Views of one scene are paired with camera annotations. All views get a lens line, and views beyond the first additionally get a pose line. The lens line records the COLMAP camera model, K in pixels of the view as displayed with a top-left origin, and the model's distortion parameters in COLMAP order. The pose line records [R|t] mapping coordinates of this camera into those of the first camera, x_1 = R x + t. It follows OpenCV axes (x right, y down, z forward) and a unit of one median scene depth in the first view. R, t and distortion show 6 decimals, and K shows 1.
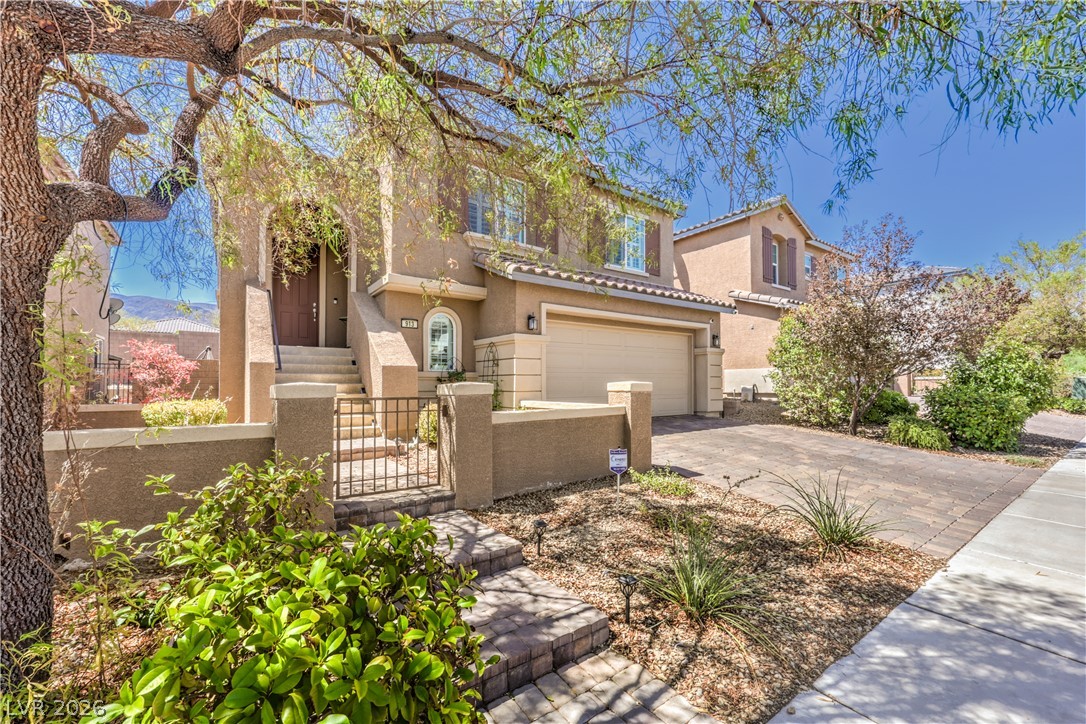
lens RADIAL K [[439.6, 0, 545.7], [0, 439.6, 379.4], [0, 0, 1]] dist [-0.000589, 0.000018]
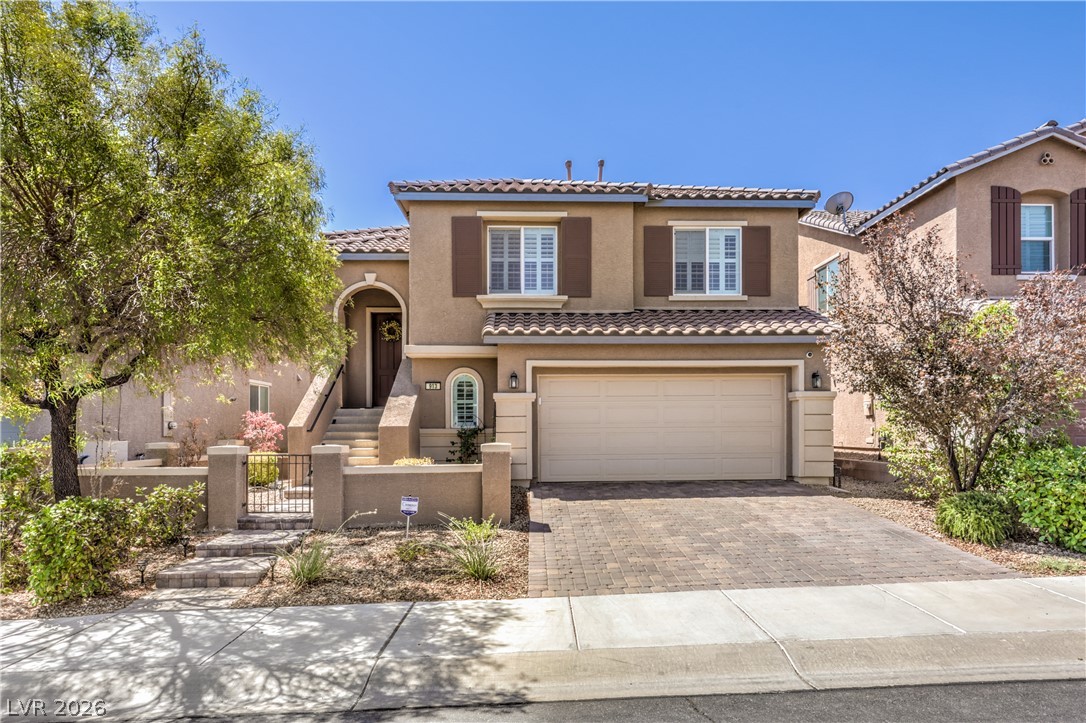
lens RADIAL K [[645.7, 0, 567.4], [0, 645.7, 425.3], [0, 0, 1]] dist [0.006608, 0.001401]
pose [[0.837266, -0.003119, -0.546787, 0.888279], [0.007894, 0.999948, 0.006384, -0.035172], [0.546739, -0.009661, 0.837248, -0.193835]]
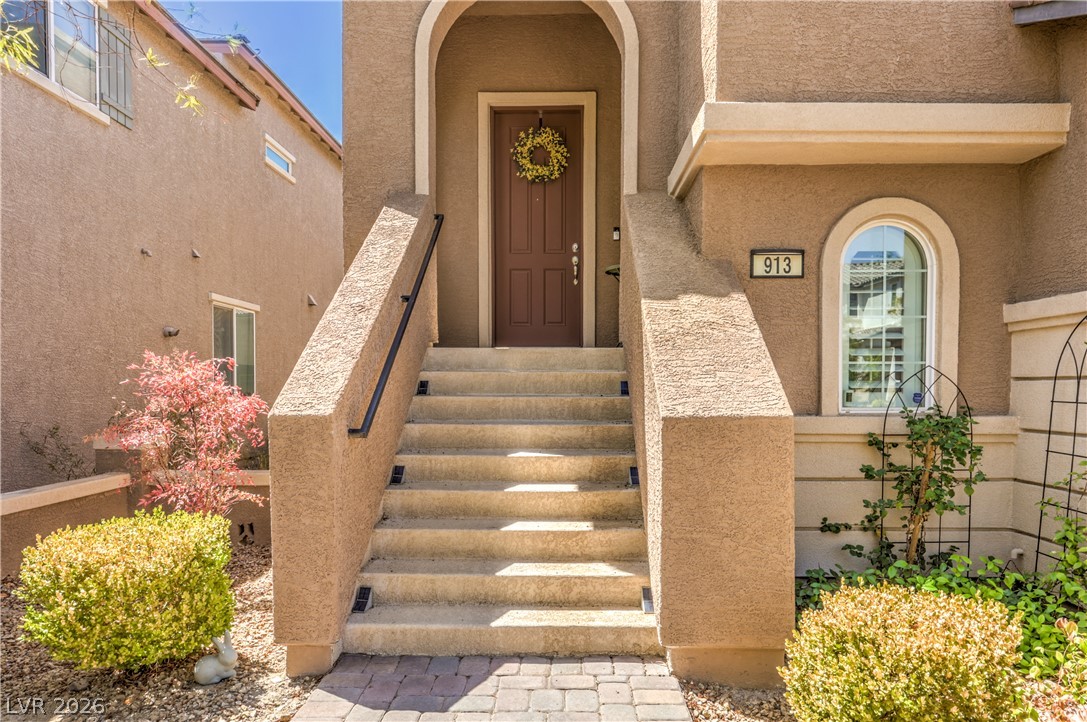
lens RADIAL K [[709.1, 0, 550.6], [0, 709.1, 407.4], [0, 0, 1]] dist [0.005348, 0.000721]
pose [[0.798176, 0.022469, -0.602005, -0.133051], [0.003475, 0.999116, 0.041898, -0.047103], [0.602414, -0.035534, 0.797393, 0.500258]]
